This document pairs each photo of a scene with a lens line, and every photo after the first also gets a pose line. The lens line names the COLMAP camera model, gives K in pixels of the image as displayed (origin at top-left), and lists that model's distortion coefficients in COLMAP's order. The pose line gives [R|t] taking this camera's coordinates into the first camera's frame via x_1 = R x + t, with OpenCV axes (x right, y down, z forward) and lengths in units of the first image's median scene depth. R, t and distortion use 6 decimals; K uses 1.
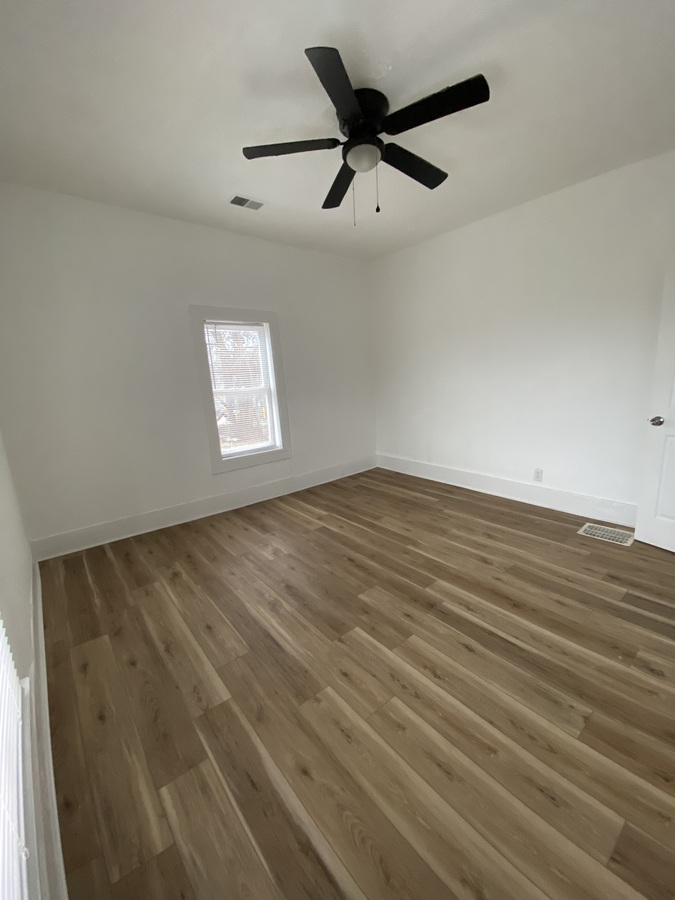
lens RADIAL K [[366.1, 0, 337.0], [0, 366.1, 440.1], [0, 0, 1]] dist [0.032027, -0.022077]
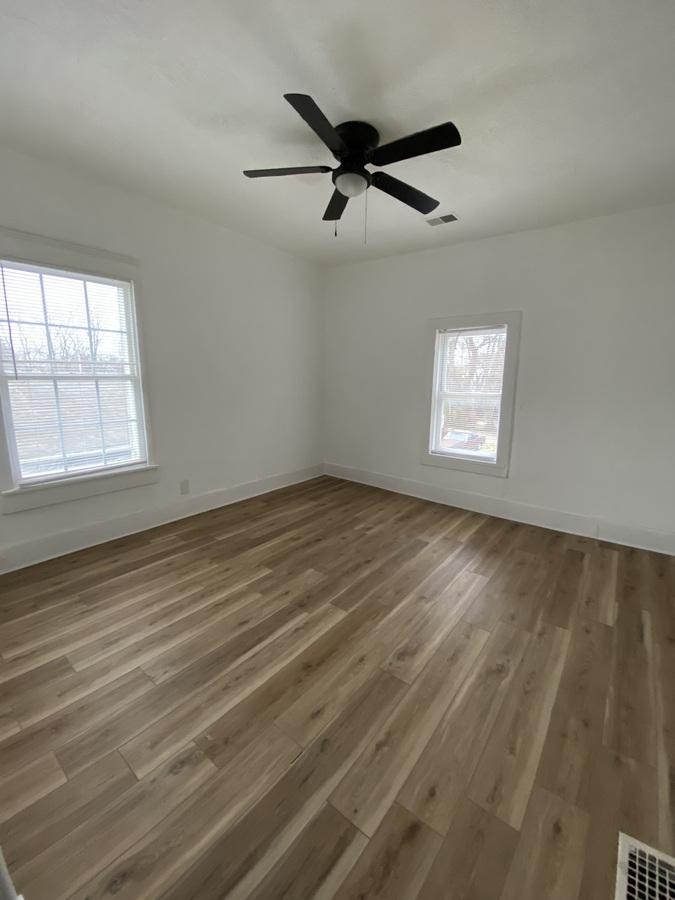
lens RADIAL K [[366.1, 0, 337.0], [0, 366.1, 440.1], [0, 0, 1]] dist [0.032027, -0.022077]
pose [[0.207073, 0.211305, -0.955234, 0.985703], [-0.207901, 0.963600, 0.168087, -0.166219], [0.955980, 0.163787, 0.243466, 0.644974]]
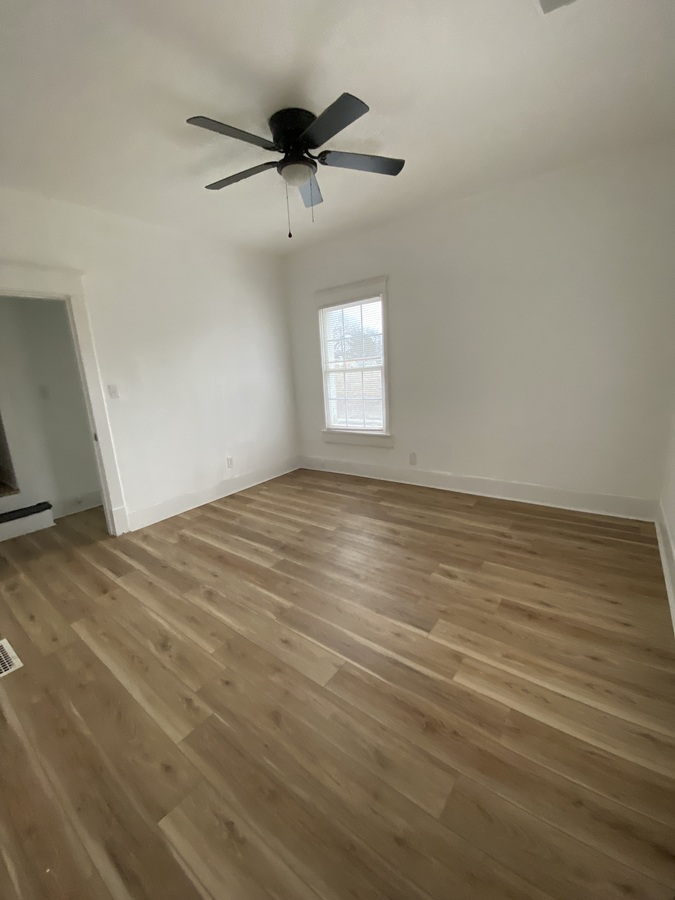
lens RADIAL K [[360.4, 0, 333.2], [0, 360.4, 445.0], [0, 0, 1]] dist [0.046133, -0.027766]
pose [[-0.971019, 0.152857, -0.183732, 0.219743], [0.069966, 0.916863, 0.393024, -0.348132], [0.228534, 0.368778, -0.900986, 1.774965]]
